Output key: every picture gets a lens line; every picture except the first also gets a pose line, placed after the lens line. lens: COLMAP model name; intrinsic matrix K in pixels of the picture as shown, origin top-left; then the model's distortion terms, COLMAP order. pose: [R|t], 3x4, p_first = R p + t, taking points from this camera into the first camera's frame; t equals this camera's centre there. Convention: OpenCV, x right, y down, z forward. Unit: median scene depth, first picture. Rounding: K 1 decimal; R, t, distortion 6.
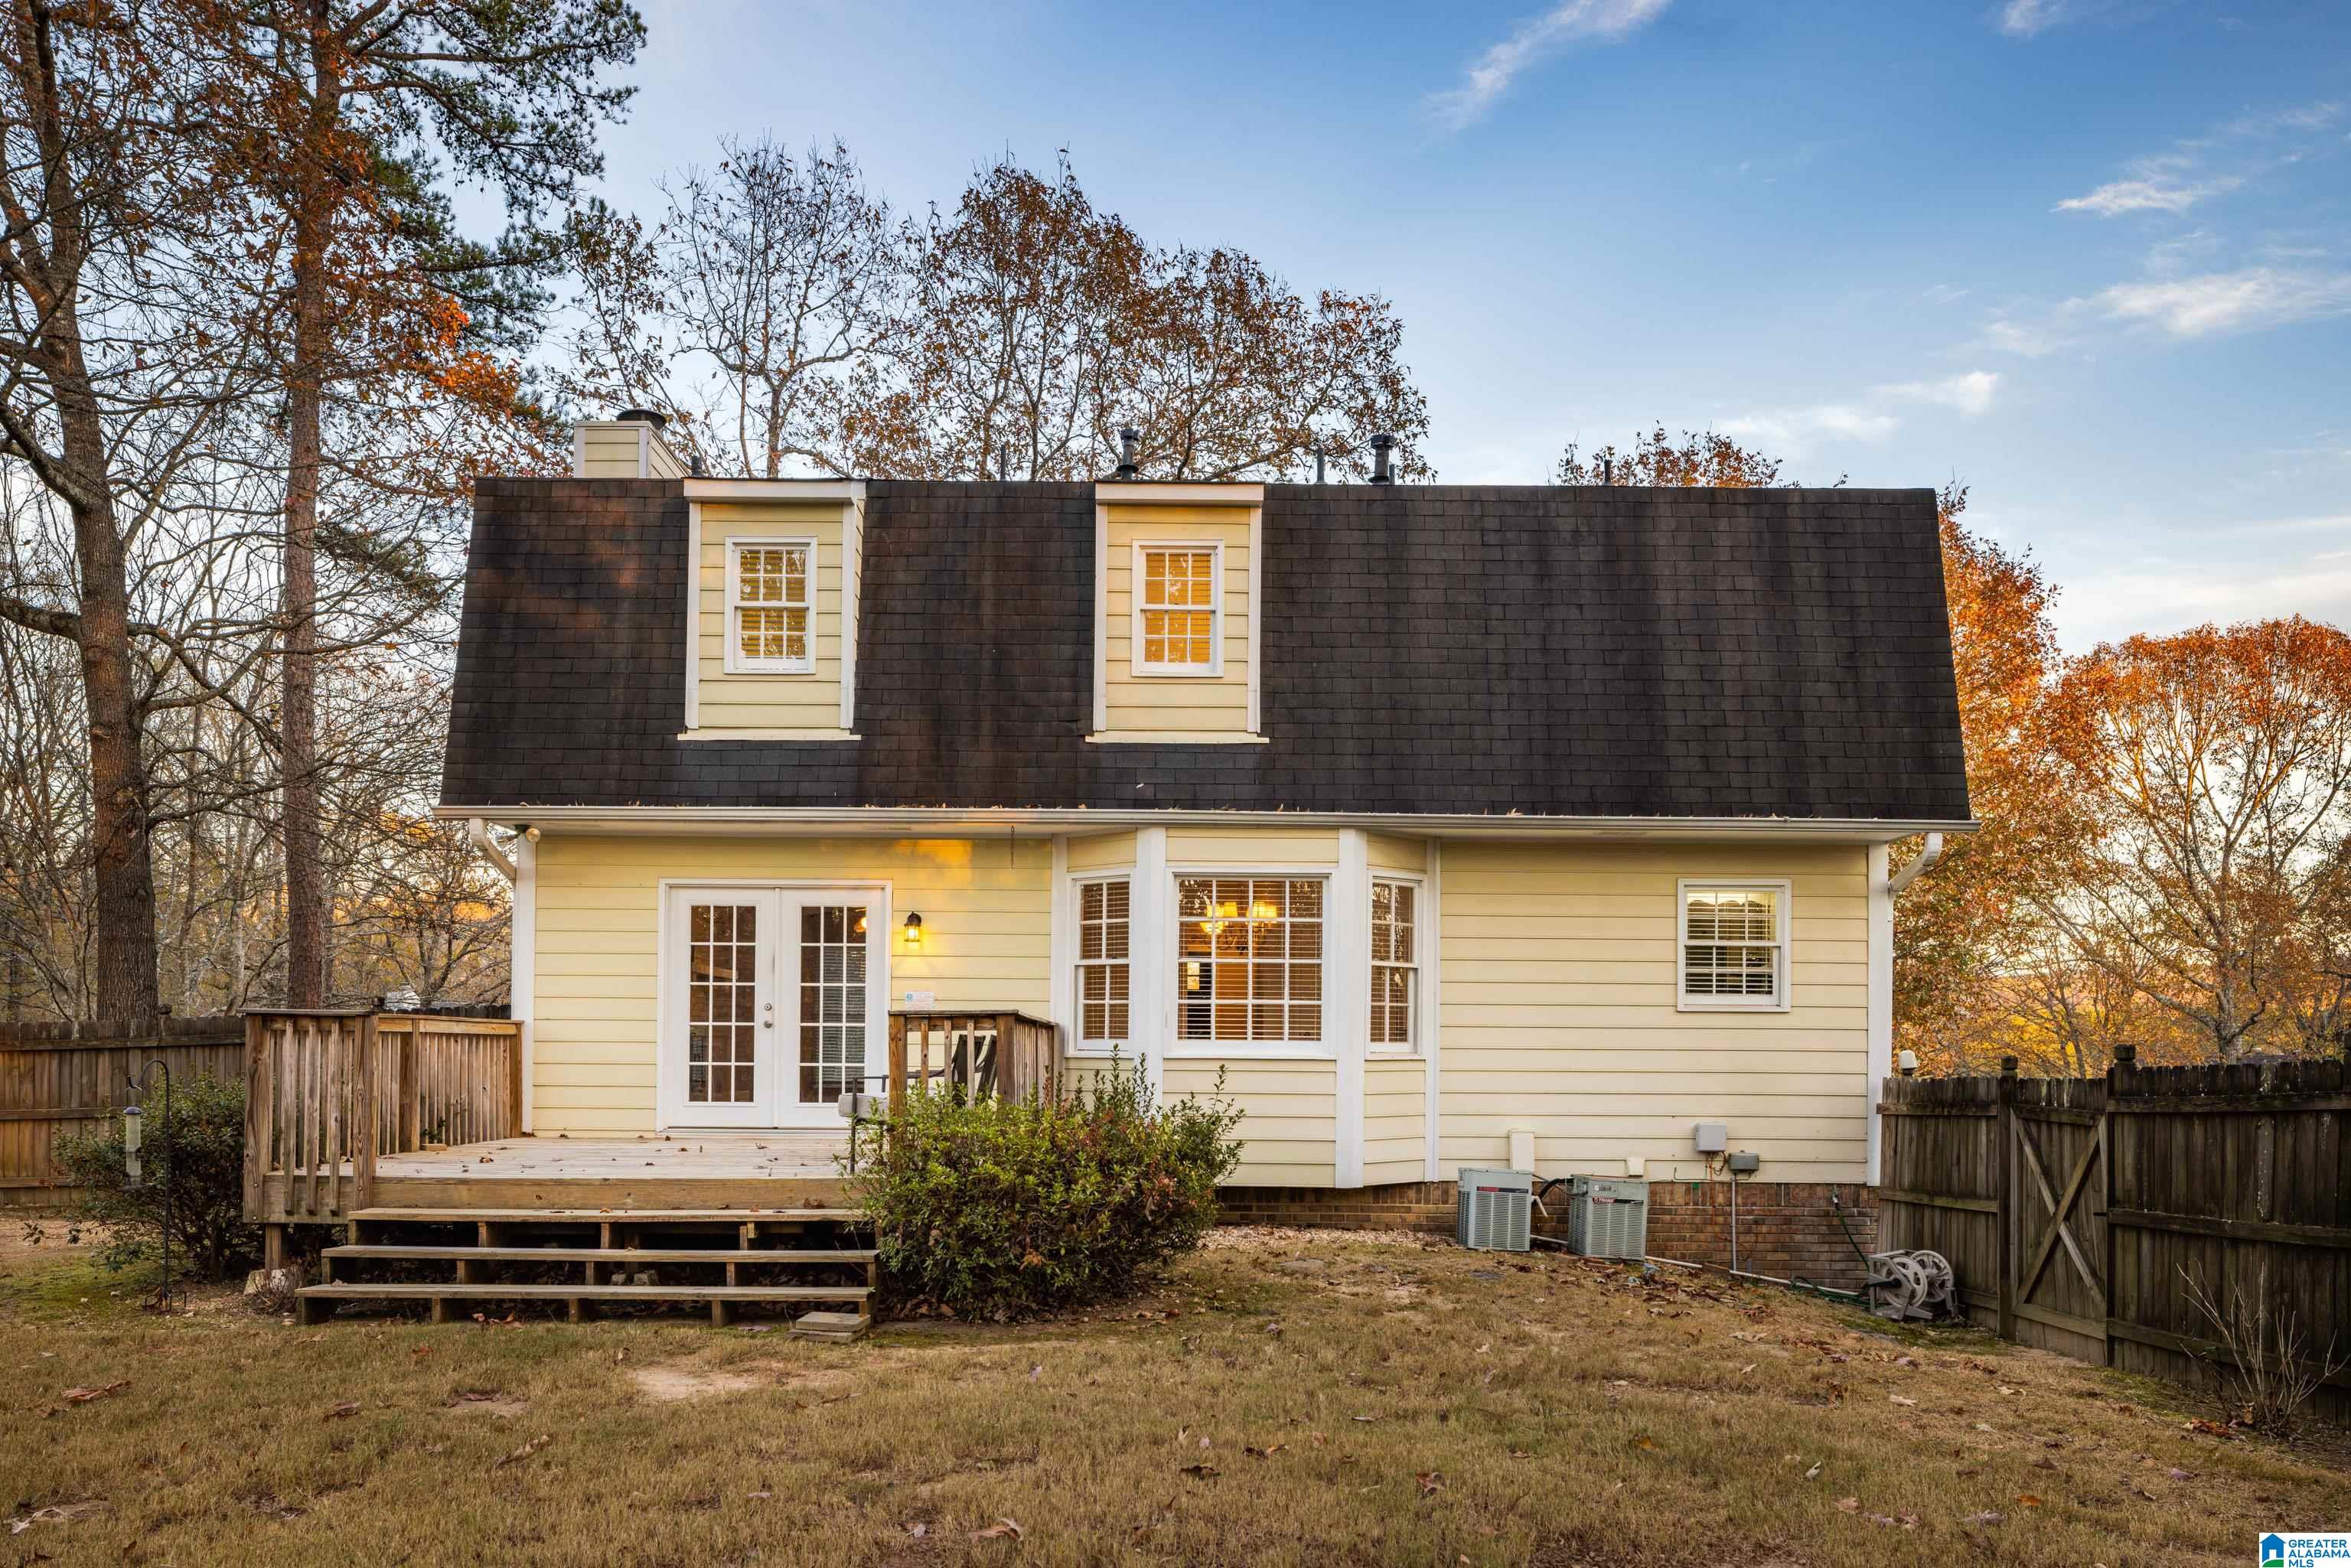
lens RADIAL K [[8284.5, 0, 1173.9], [0, 8284.5, 803.6], [0, 0, 1]] dist [-0.136870, 0.000000]
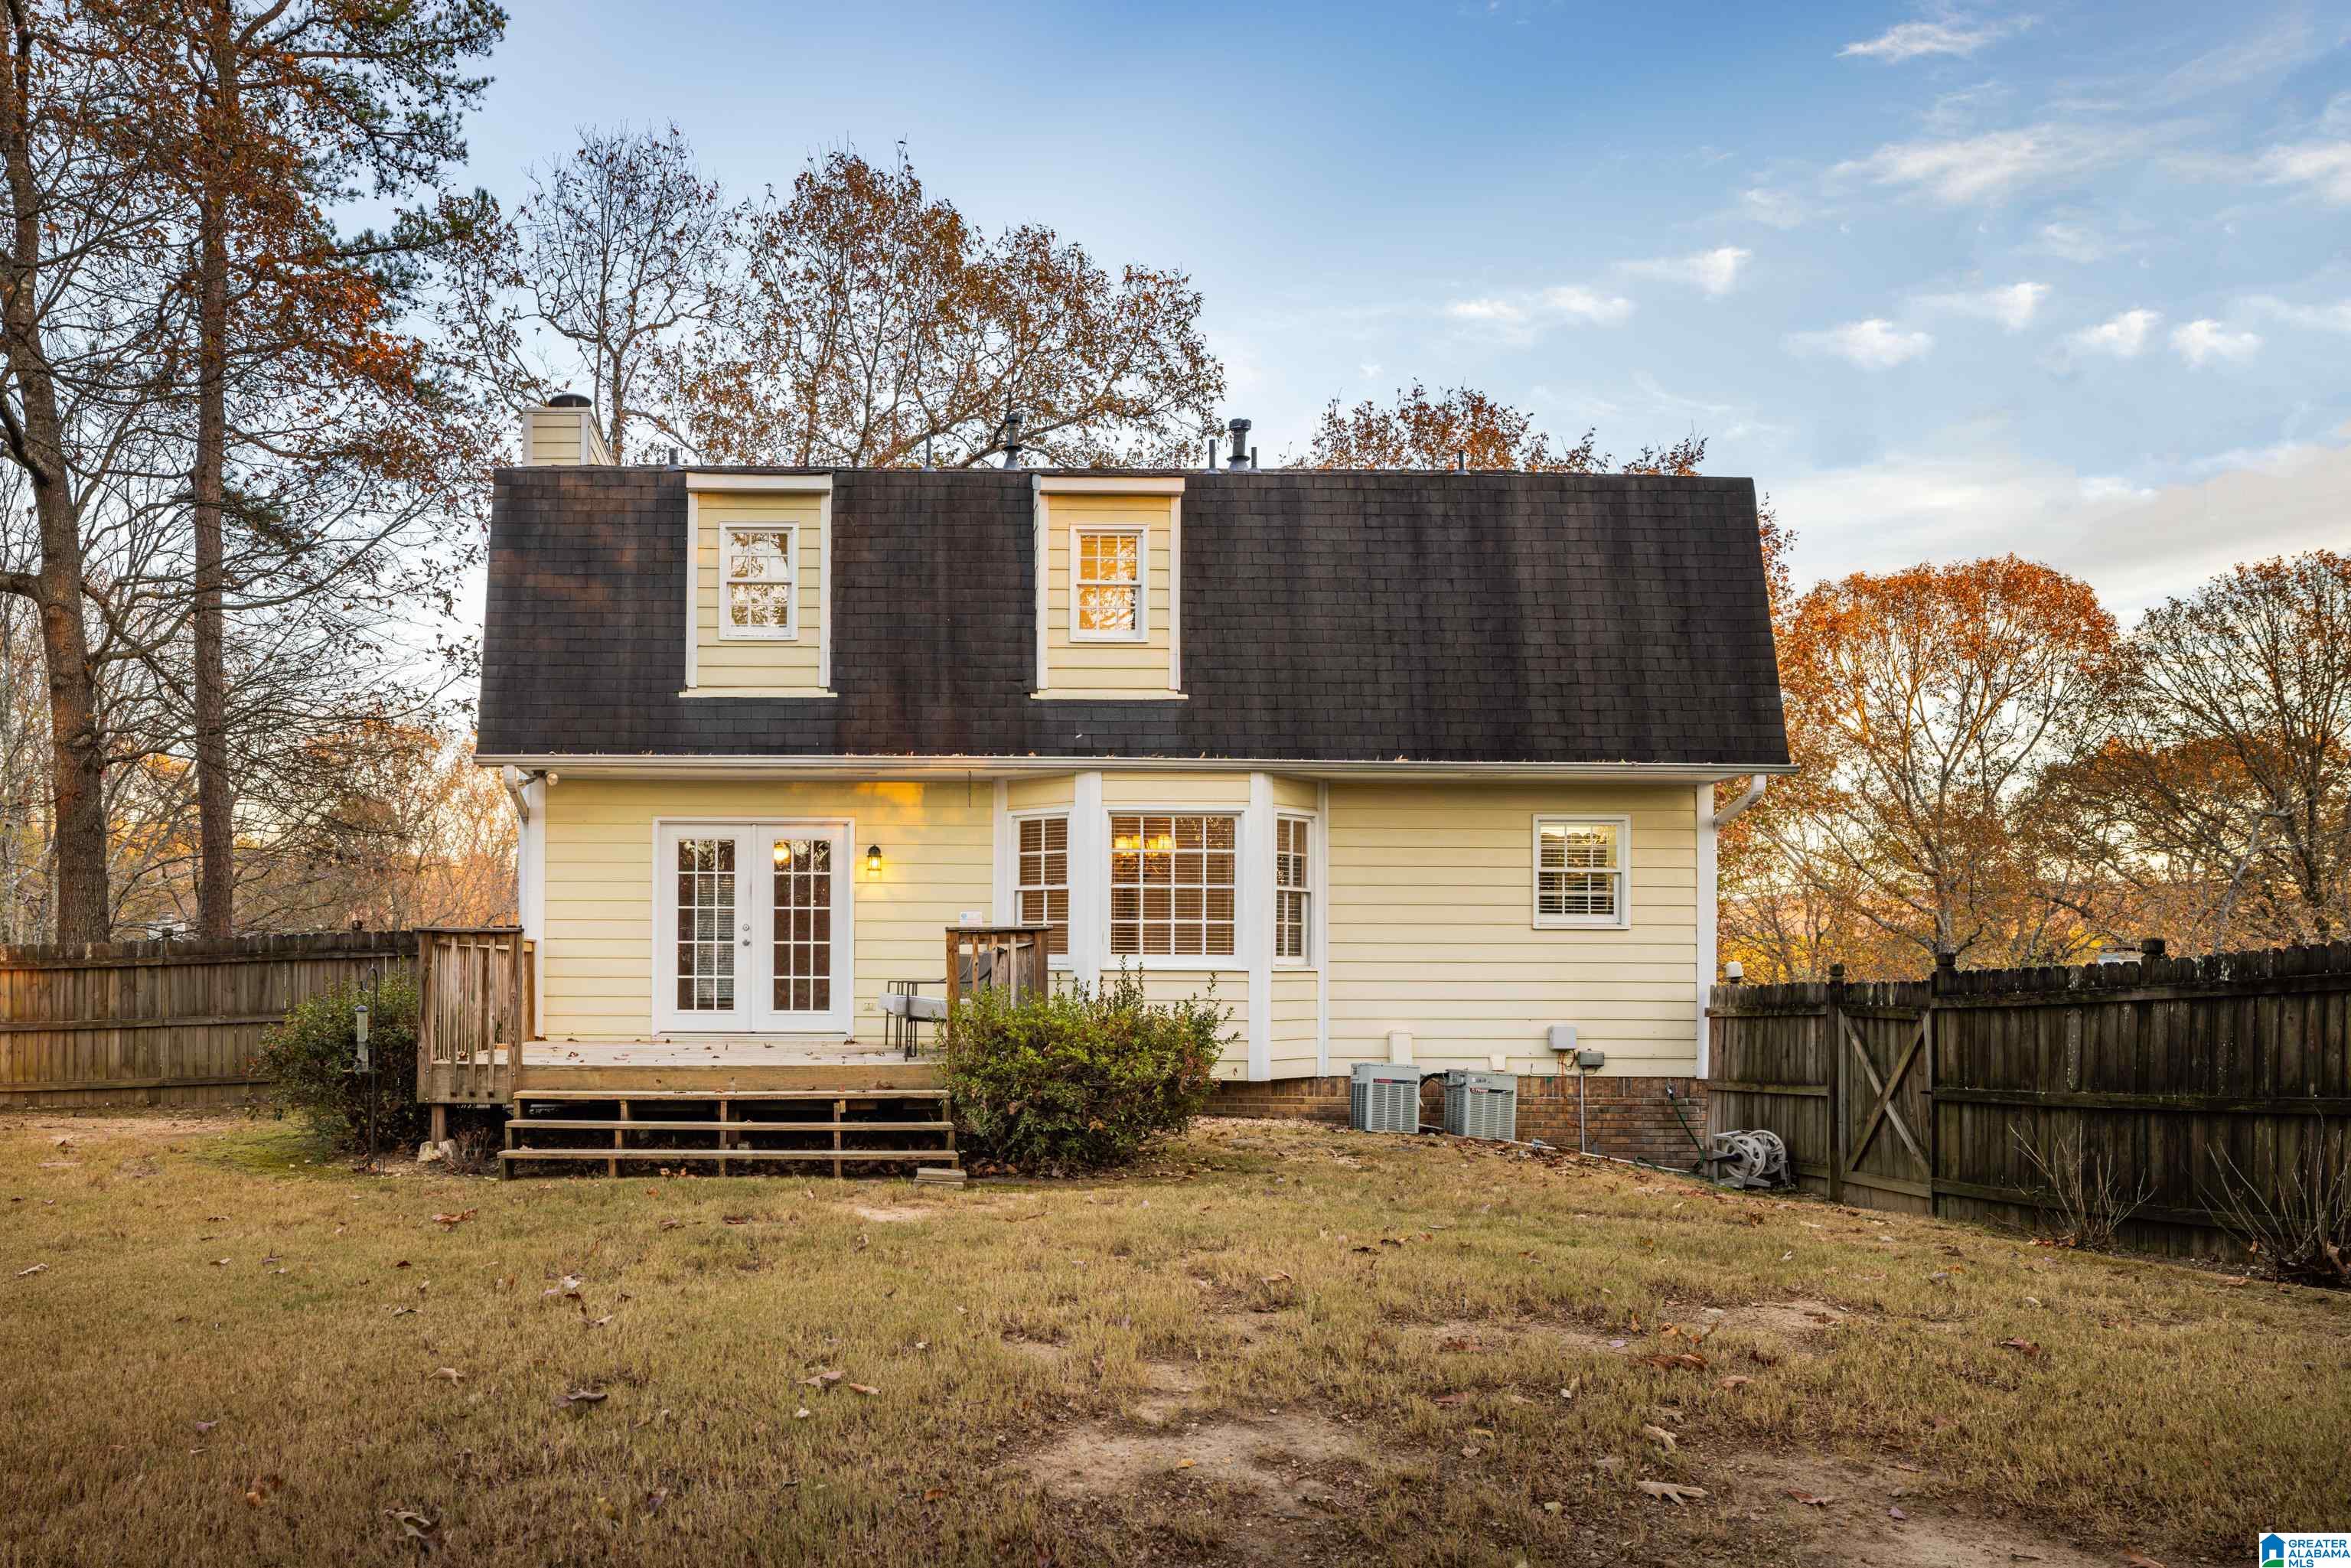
lens RADIAL K [[8284.5, 0, 1176.7], [0, 8284.5, 767.8], [0, 0, 1]] dist [-0.136870, 0.000000]
pose [[0.999296, -0.002230, 0.037439, -0.032551], [0.002061, 0.999988, 0.004550, -0.002867], [-0.037449, -0.004469, 0.999289, -0.157712]]
